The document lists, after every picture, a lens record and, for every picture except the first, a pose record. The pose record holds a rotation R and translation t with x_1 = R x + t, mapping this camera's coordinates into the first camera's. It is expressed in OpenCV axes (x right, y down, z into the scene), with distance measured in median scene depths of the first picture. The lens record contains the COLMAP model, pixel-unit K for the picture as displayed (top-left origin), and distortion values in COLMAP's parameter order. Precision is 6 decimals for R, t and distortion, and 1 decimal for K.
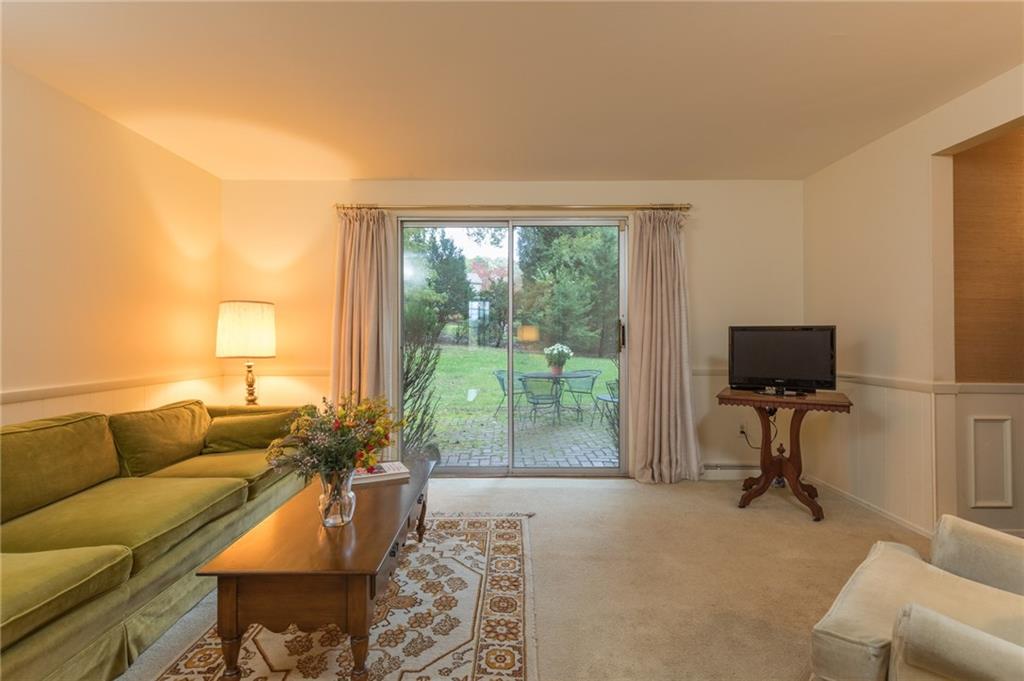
lens RADIAL K [[477.1, 0, 512.0], [0, 477.1, 340.5], [0, 0, 1]] dist [-0.000523, -0.000065]
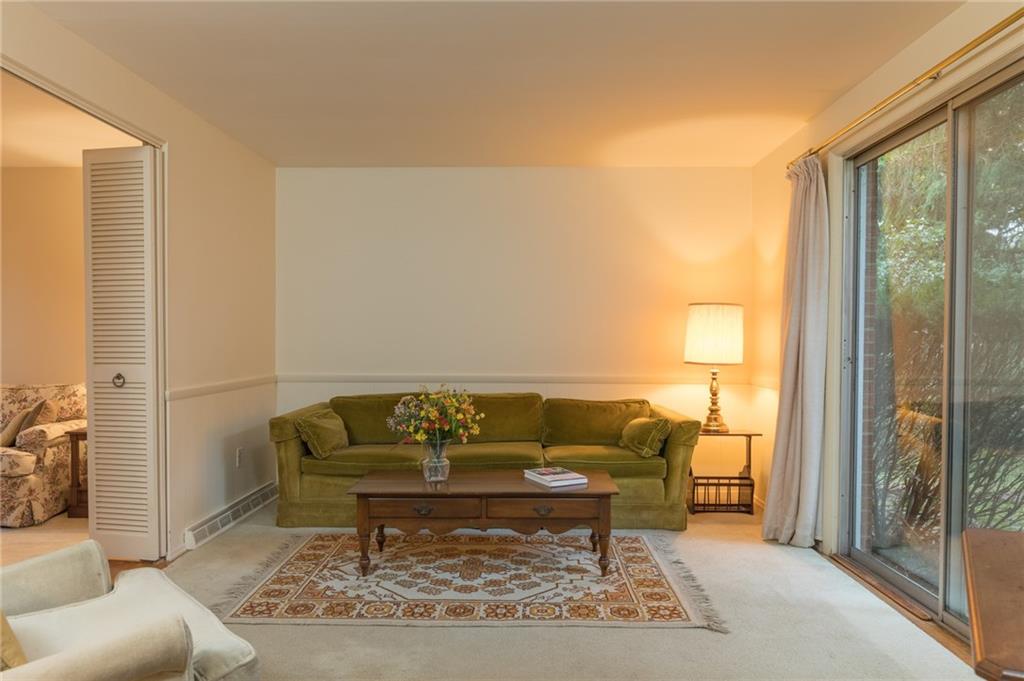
lens RADIAL K [[687.6, 0, 512.0], [0, 687.6, 340.5], [0, 0, 1]] dist [0.002646, 0.000552]
pose [[-0.017815, 0.000954, -0.999841, 1.214513], [-0.001446, 0.999998, 0.000980, -0.016564], [0.999840, 0.001463, -0.017814, 0.960775]]
